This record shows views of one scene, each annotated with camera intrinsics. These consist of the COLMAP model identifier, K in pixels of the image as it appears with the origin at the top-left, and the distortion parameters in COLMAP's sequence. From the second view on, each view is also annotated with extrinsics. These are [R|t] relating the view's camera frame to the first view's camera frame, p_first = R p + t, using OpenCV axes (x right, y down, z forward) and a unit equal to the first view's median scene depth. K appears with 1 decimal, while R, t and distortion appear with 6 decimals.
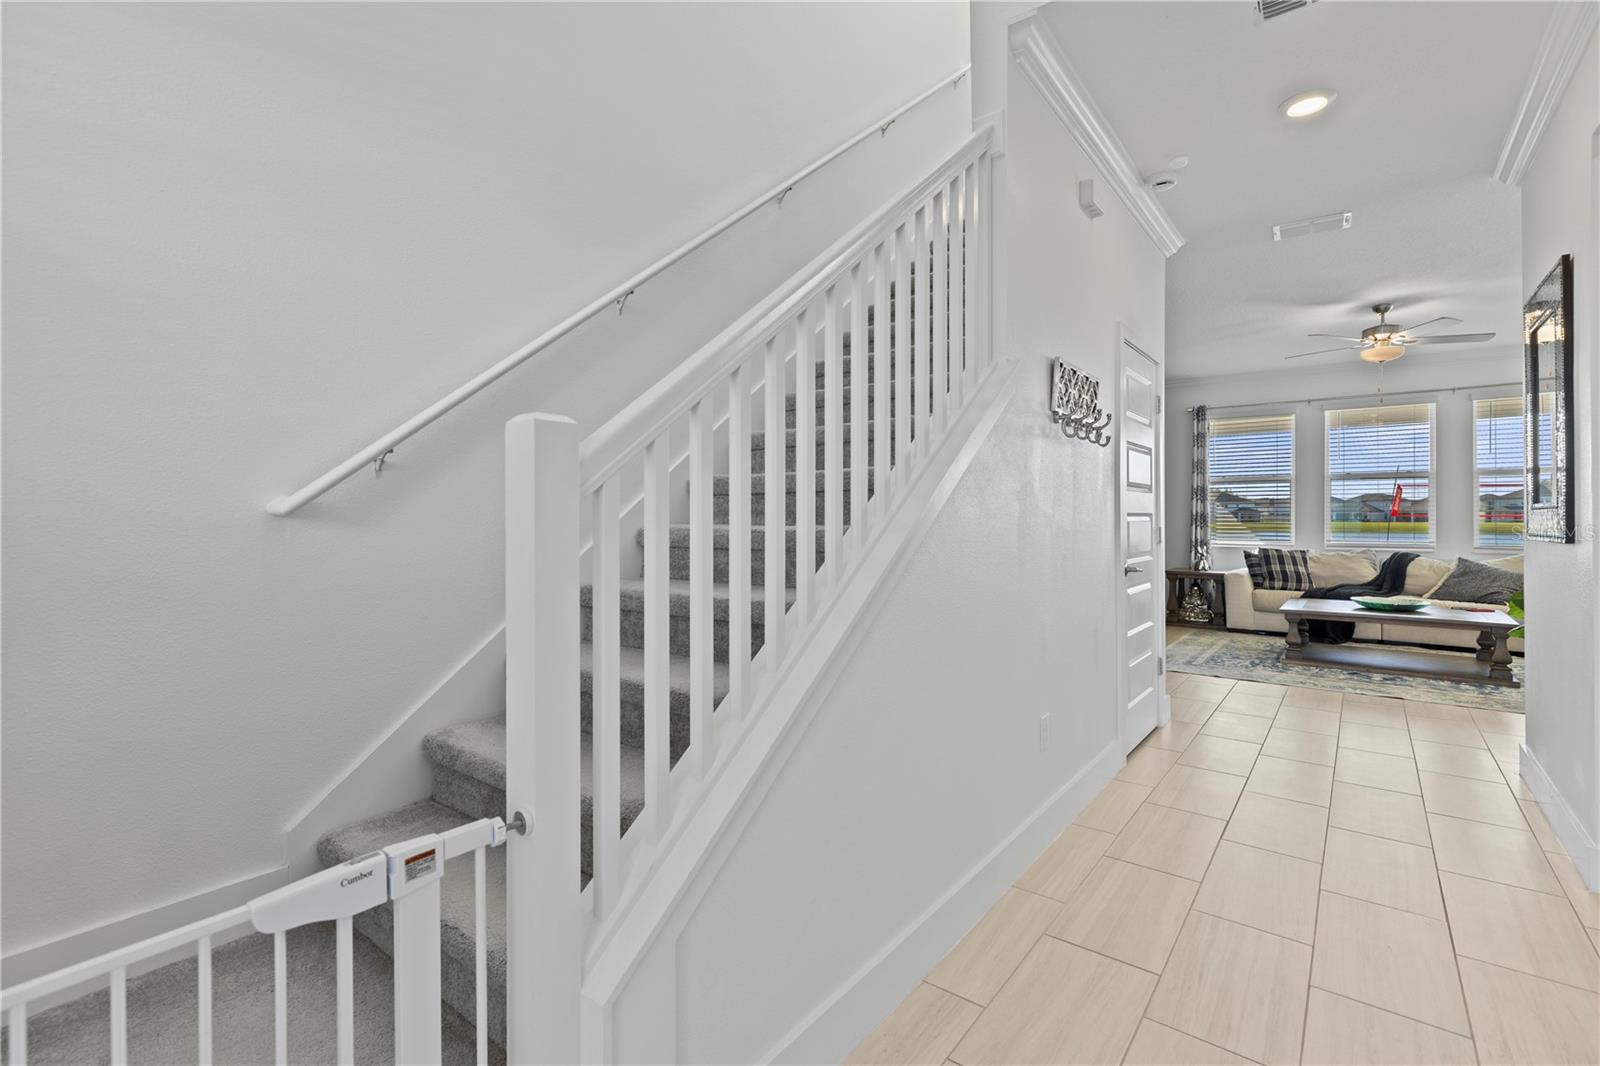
lens RADIAL K [[711.6, 0, 800.6], [0, 711.6, 522.2], [0, 0, 1]] dist [0.002146, 0.000769]
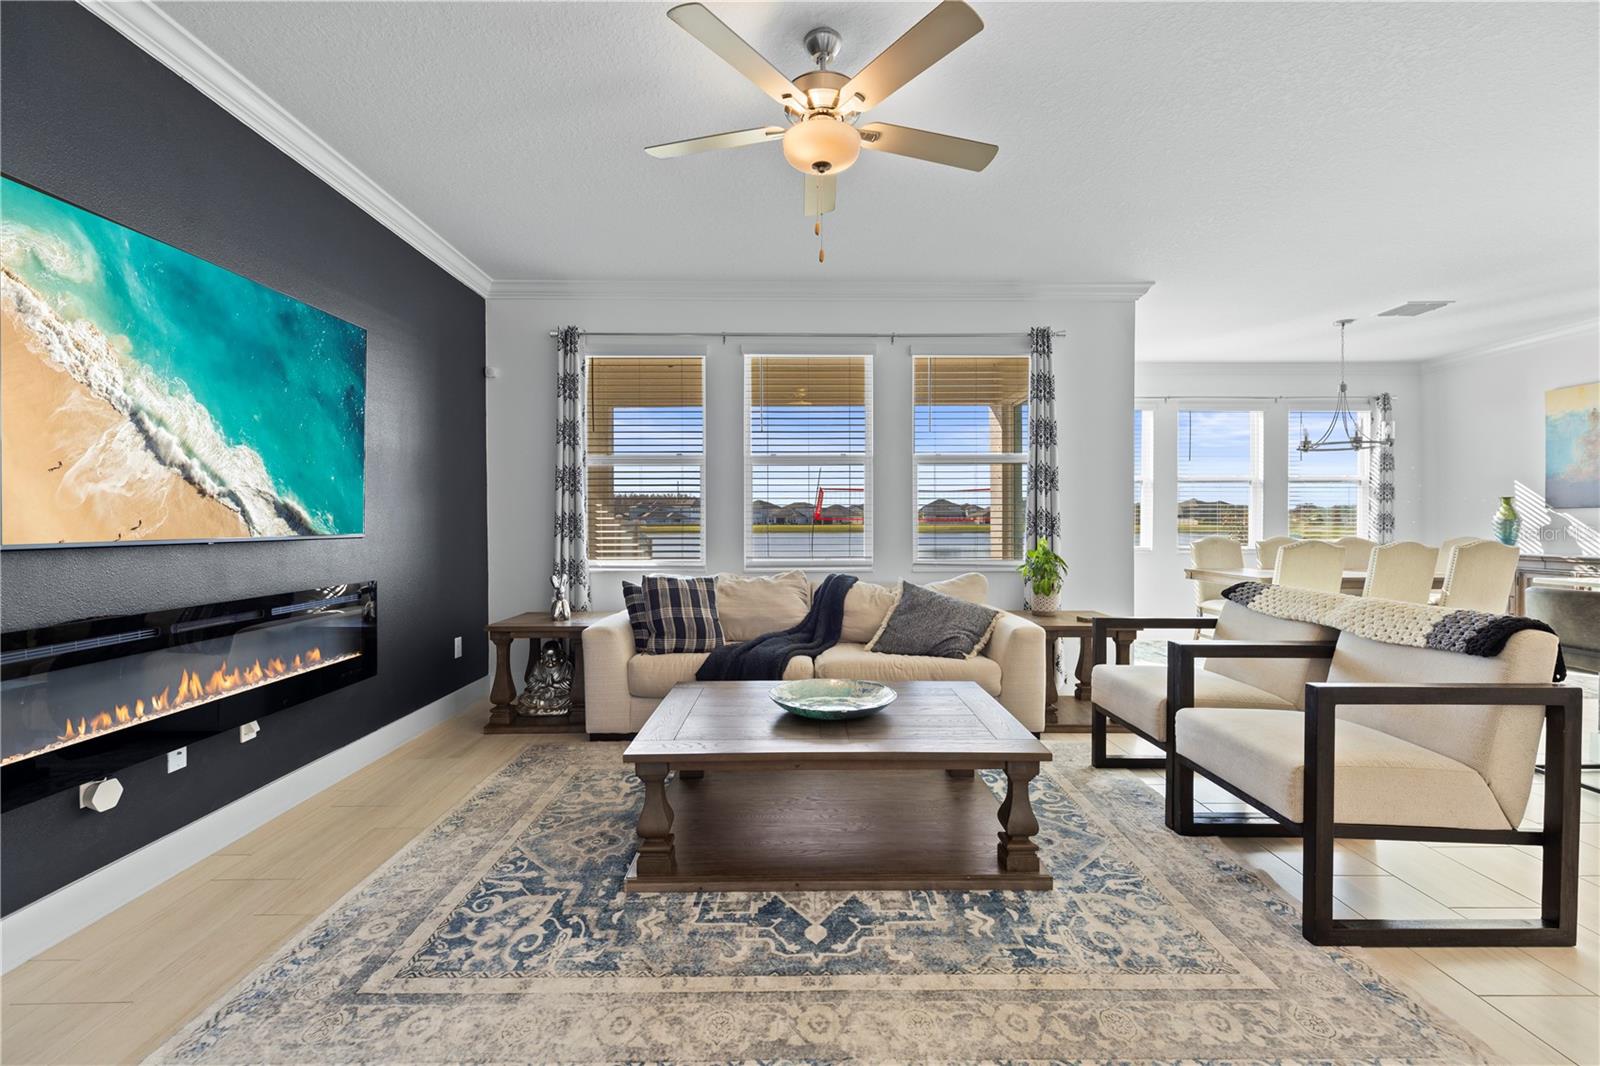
lens RADIAL K [[720.8, 0, 802.0], [0, 720.8, 526.5], [0, 0, 1]] dist [0.003822, 0.000523]
pose [[0.778845, -0.004680, 0.627198, 0.397951], [0.003871, 0.999989, 0.002655, -0.003844], [-0.627204, 0.000360, 0.778855, 0.498462]]
